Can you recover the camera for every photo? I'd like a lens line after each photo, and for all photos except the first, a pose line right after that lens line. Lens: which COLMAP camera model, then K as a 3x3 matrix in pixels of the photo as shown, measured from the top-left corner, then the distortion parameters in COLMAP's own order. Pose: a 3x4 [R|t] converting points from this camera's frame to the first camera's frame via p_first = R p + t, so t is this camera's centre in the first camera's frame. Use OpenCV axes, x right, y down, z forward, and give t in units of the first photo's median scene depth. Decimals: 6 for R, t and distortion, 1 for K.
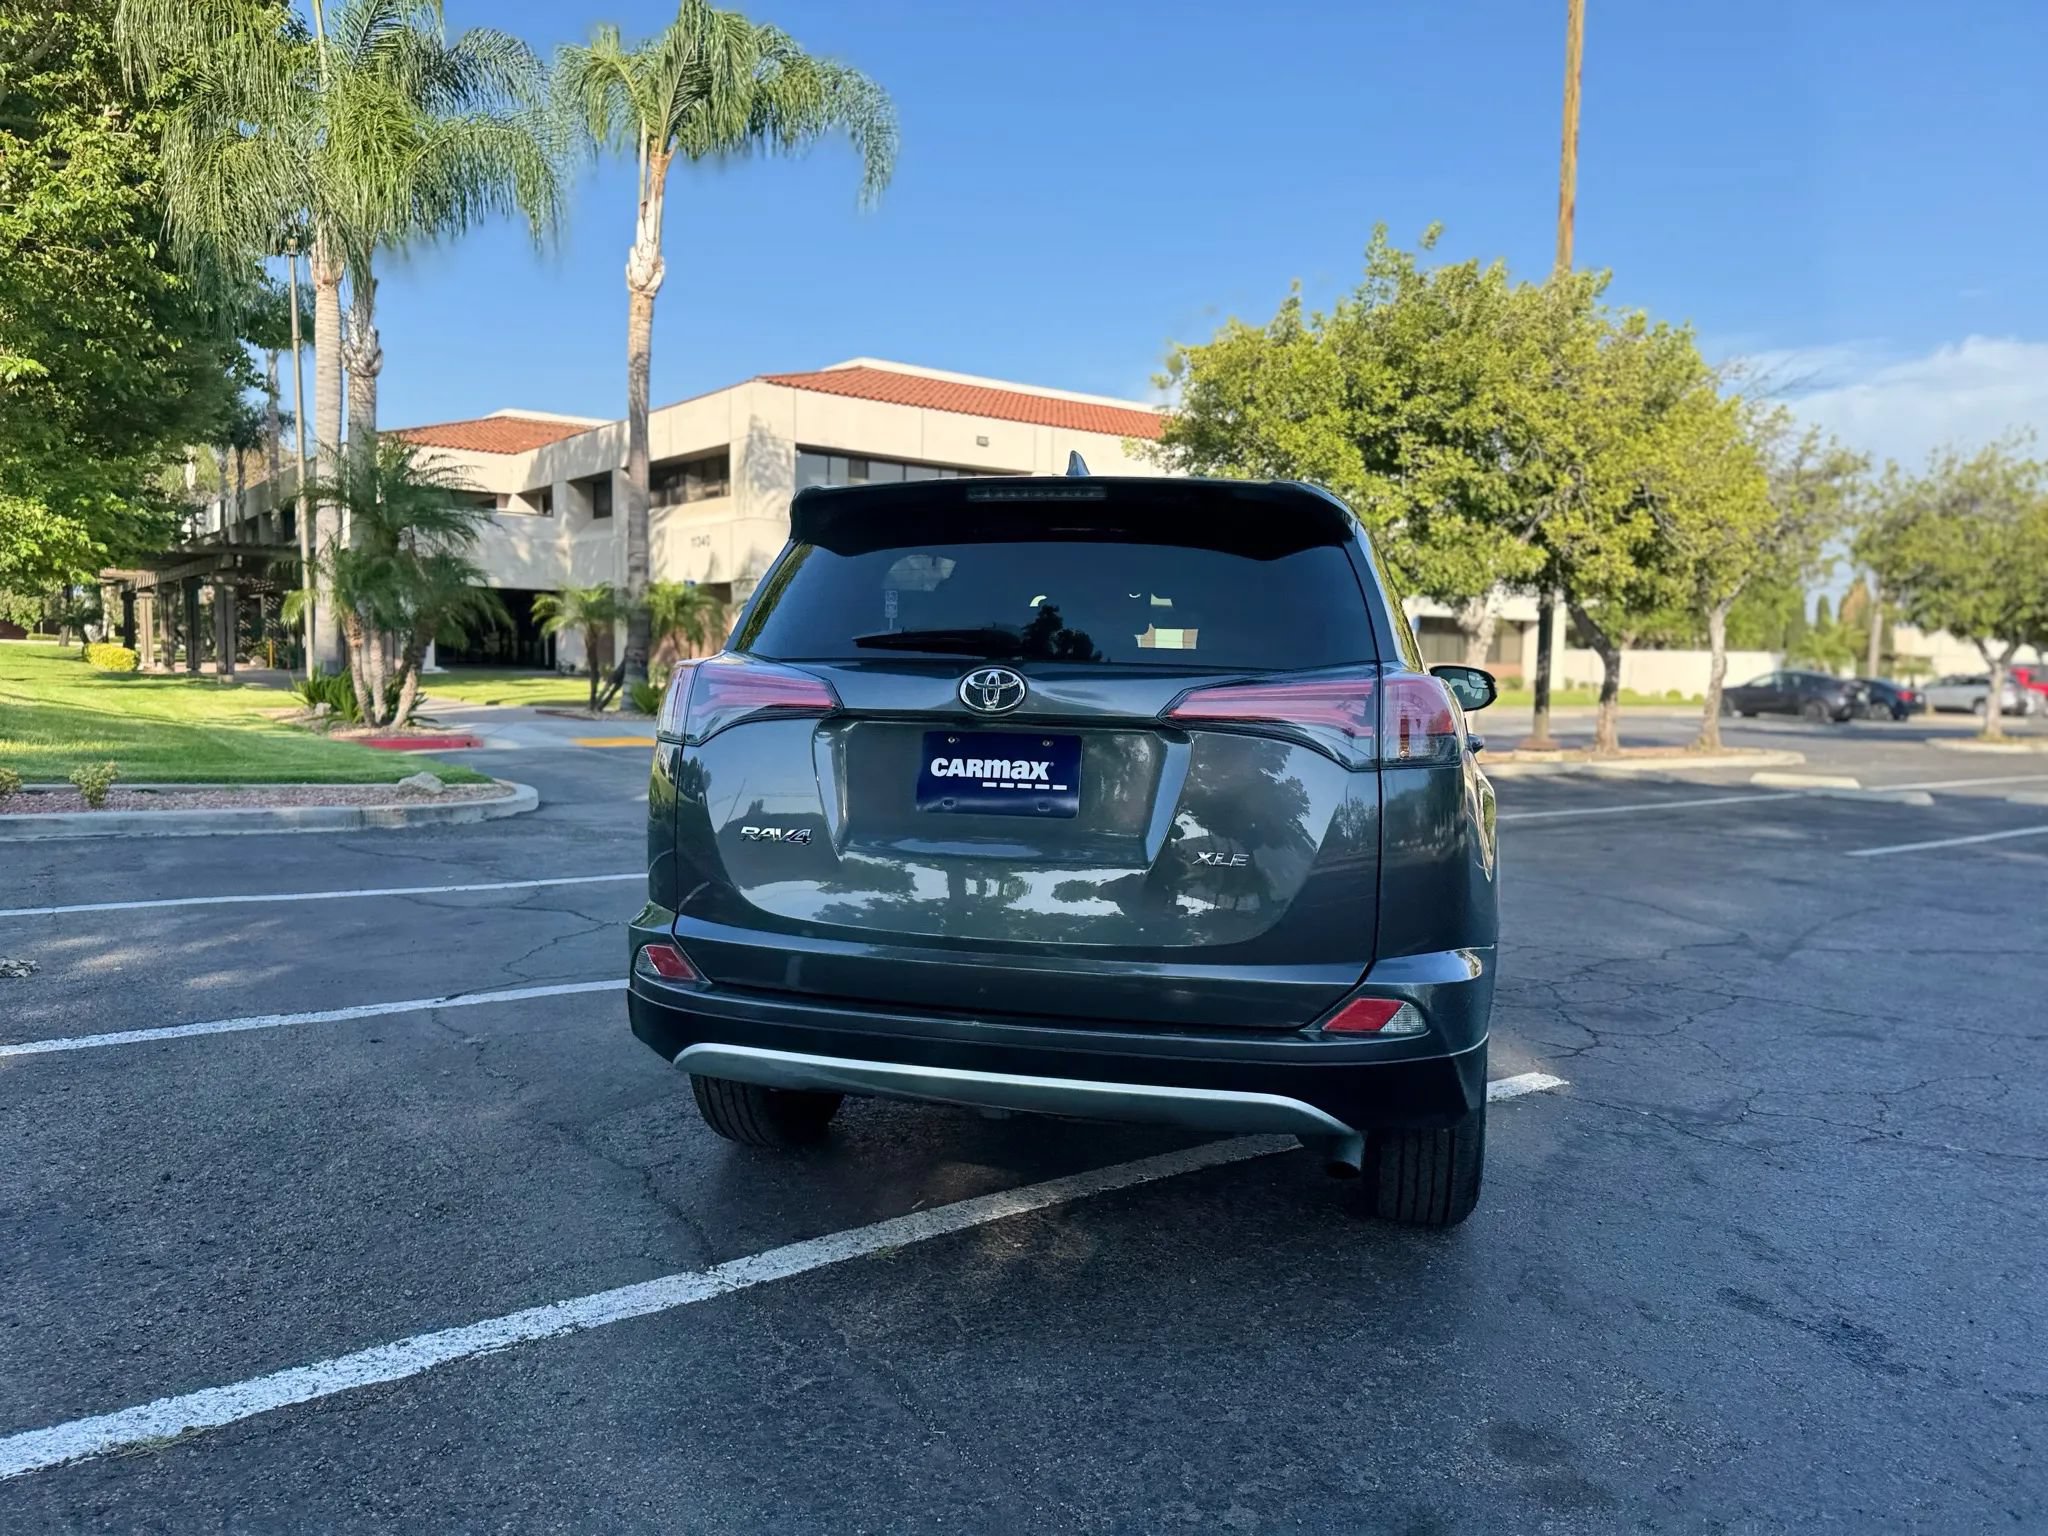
lens RADIAL K [[1458.8, 0, 1014.4], [0, 1458.8, 782.3], [0, 0, 1]] dist [0.063994, -0.090680]
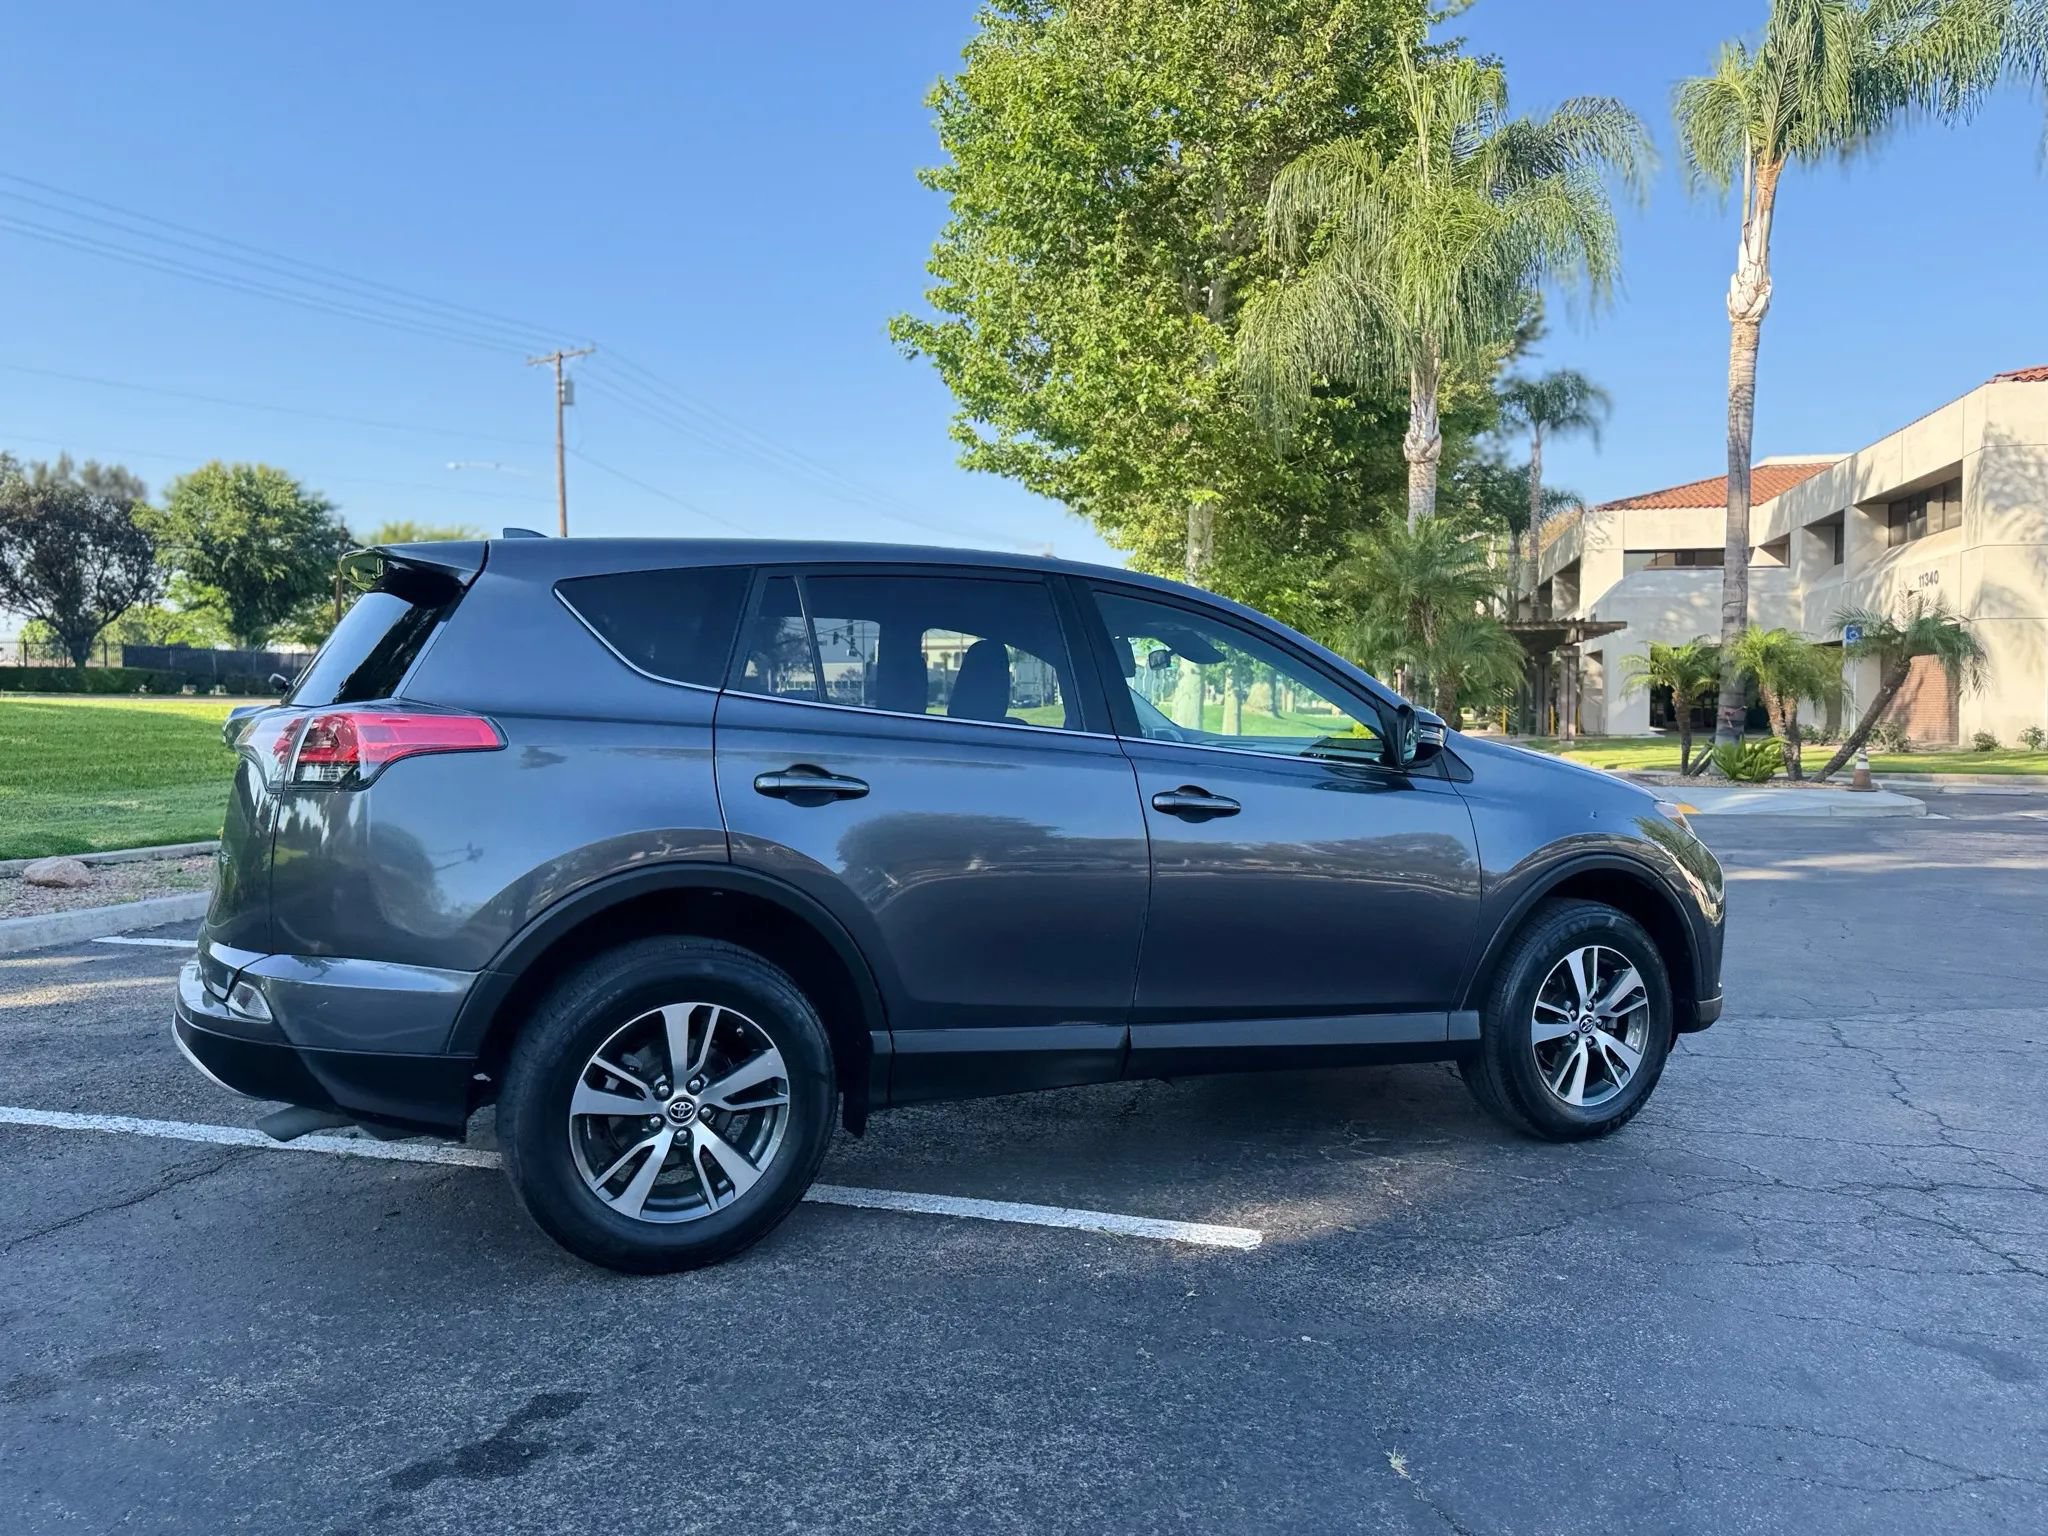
lens RADIAL K [[1462.8, 0, 1011.8], [0, 1462.8, 776.3], [0, 0, 1]] dist [0.043892, -0.051372]
pose [[0.630778, 0.011886, -0.775873, 0.266271], [-0.050073, 0.998422, -0.025415, -0.003915], [0.774346, 0.054882, 0.630377, 0.123643]]
